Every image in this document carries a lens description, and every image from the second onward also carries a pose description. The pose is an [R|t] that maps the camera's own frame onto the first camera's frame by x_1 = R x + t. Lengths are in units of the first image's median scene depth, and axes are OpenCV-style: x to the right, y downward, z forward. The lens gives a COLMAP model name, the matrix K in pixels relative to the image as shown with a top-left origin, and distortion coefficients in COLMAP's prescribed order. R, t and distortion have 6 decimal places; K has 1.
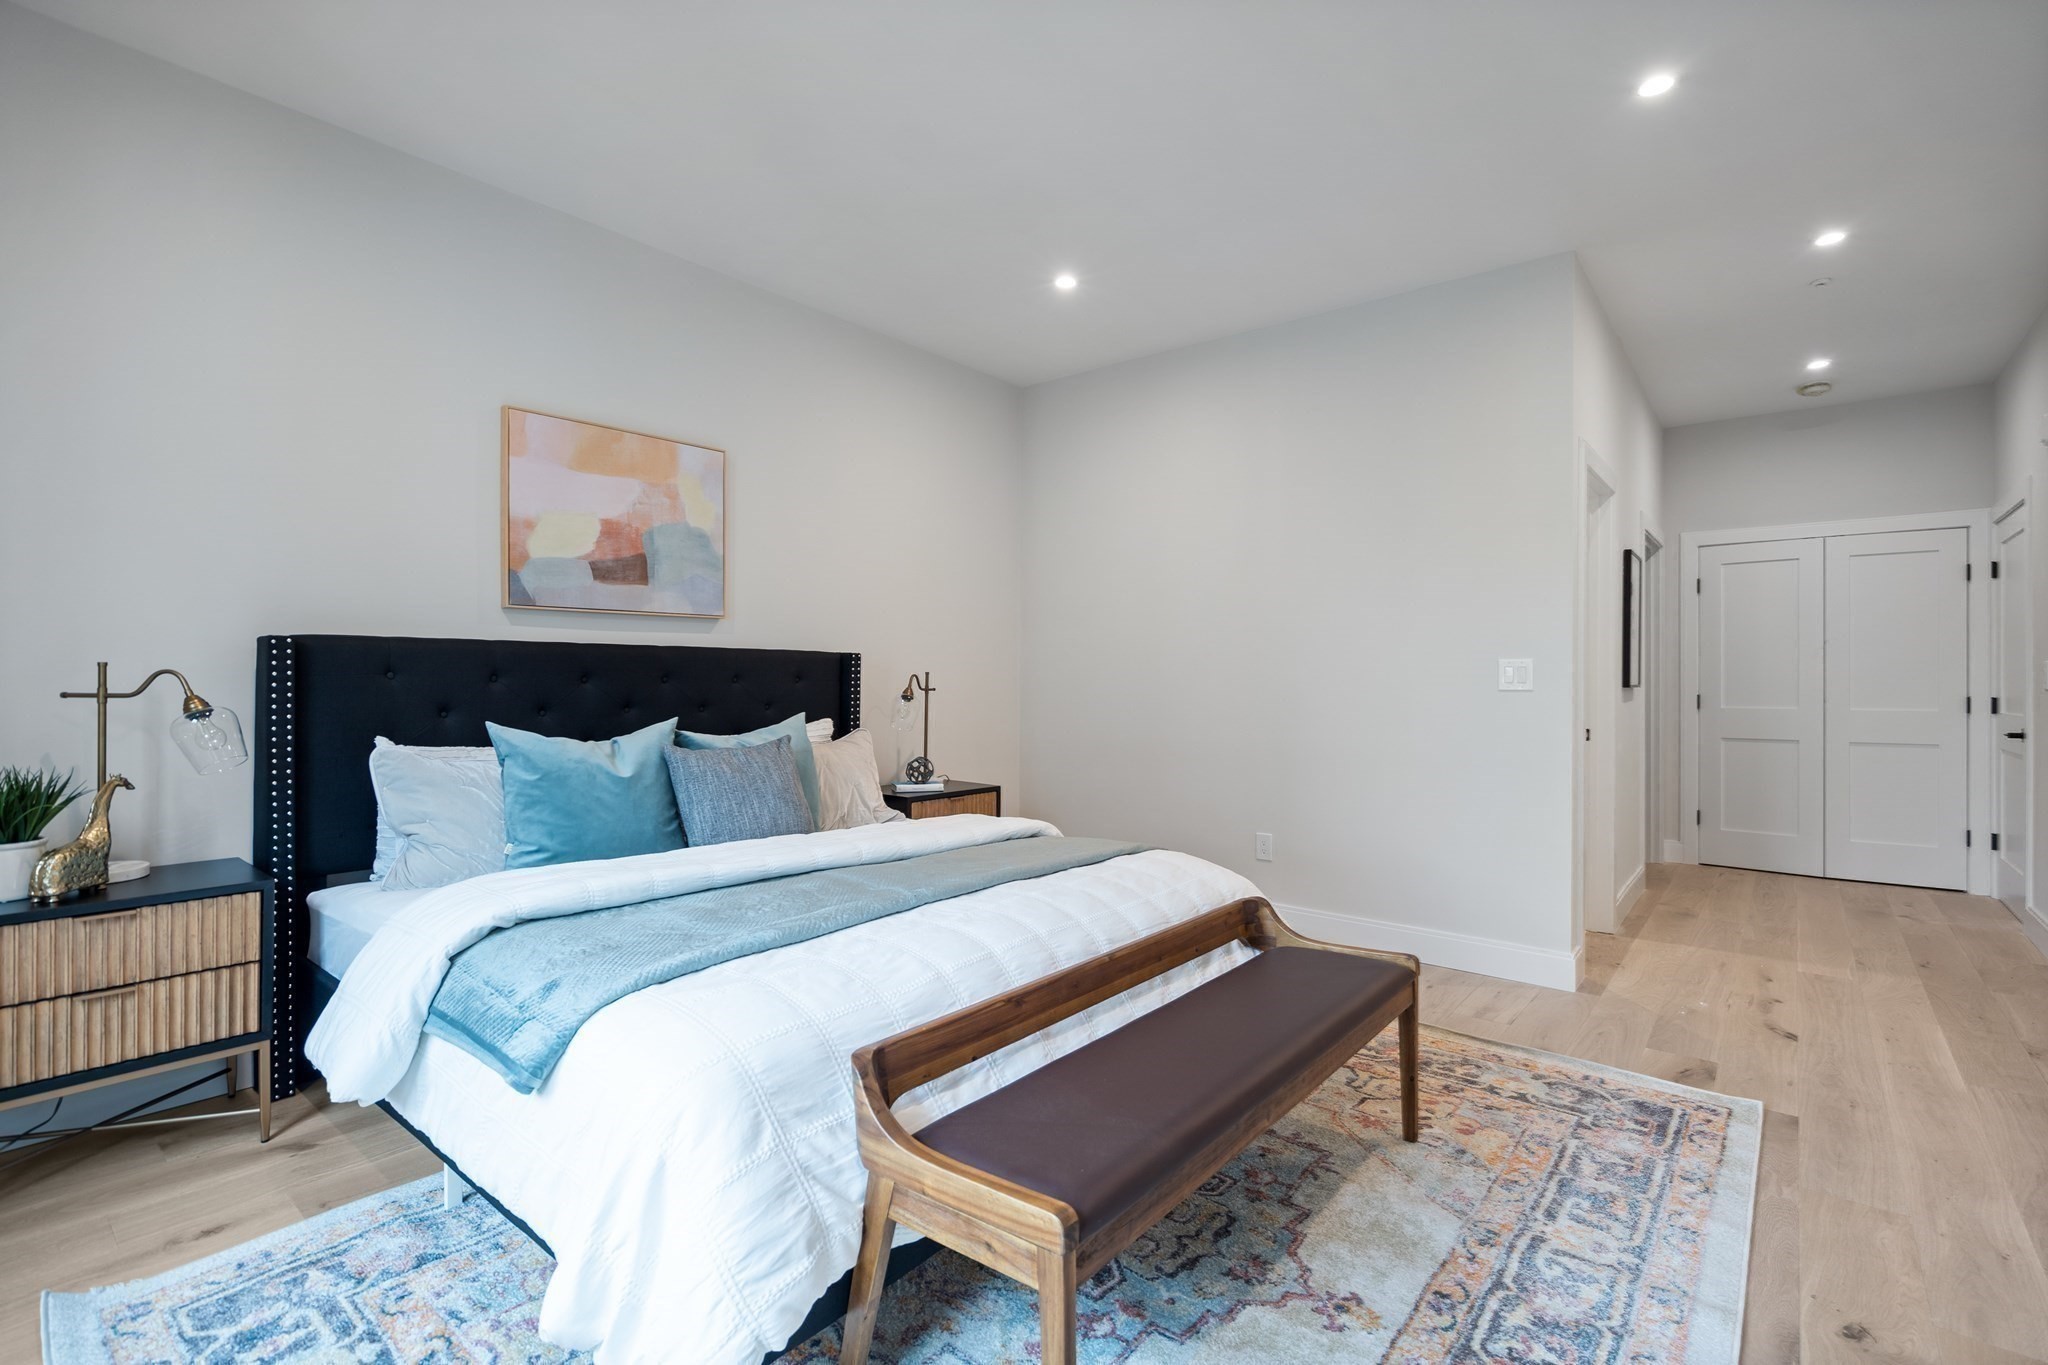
lens RADIAL K [[939.8, 0, 1023.1], [0, 939.8, 675.5], [0, 0, 1]] dist [-0.003901, -0.000110]
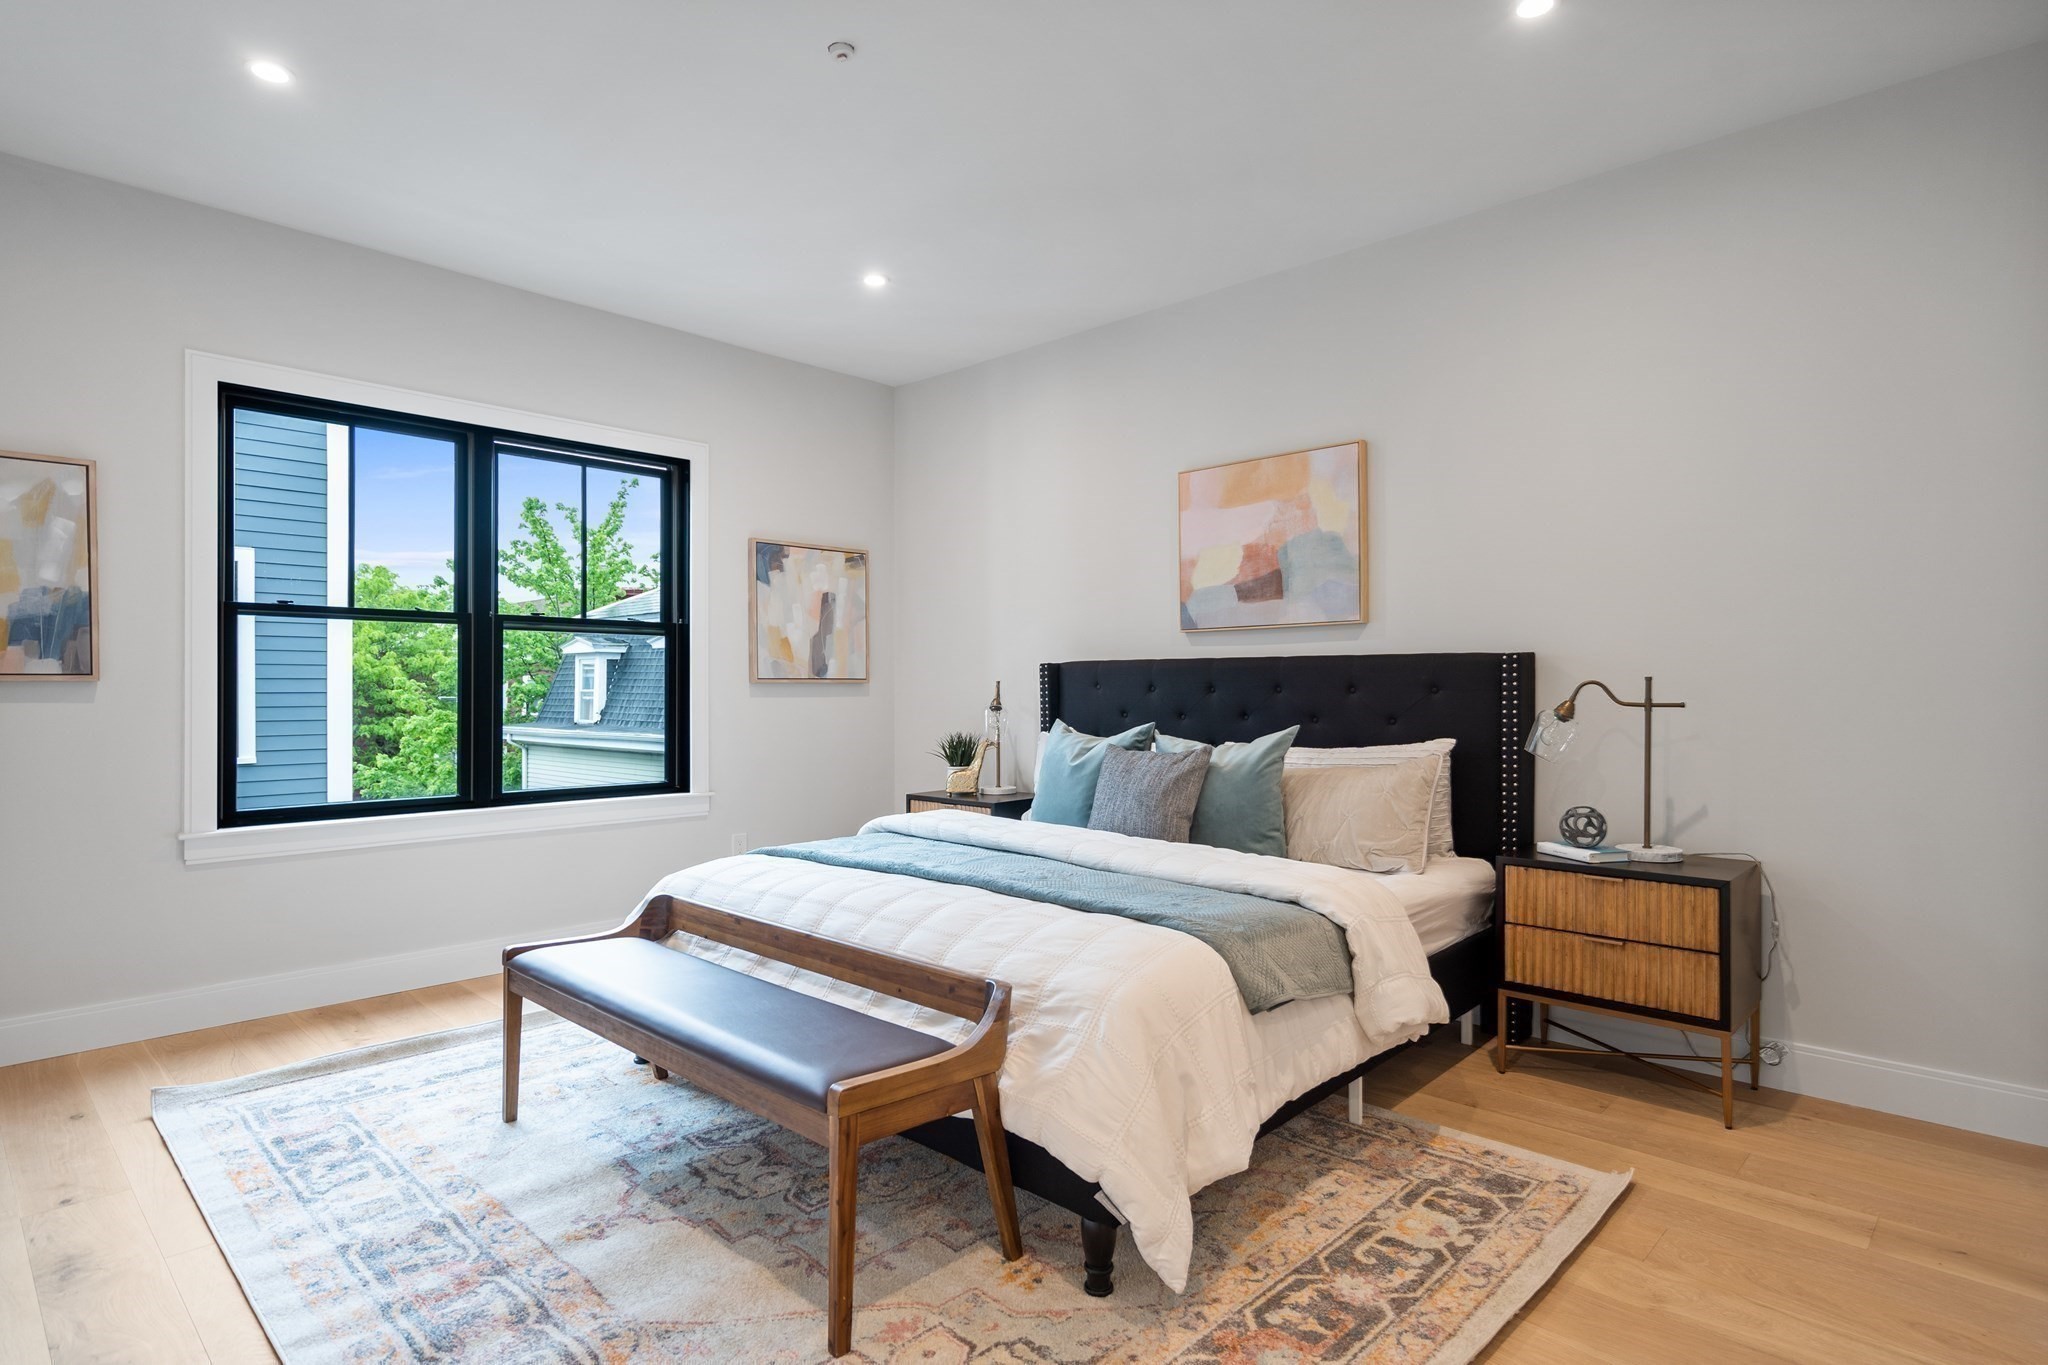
lens RADIAL K [[1071.1, 0, 1019.9], [0, 1071.1, 679.8], [0, 0, 1]] dist [0.002377, 0.000061]
pose [[-0.084324, -0.009995, -0.996388, 0.819241], [0.002879, 0.999943, -0.010274, 0.004910], [0.996434, -0.003735, -0.084291, 0.825189]]
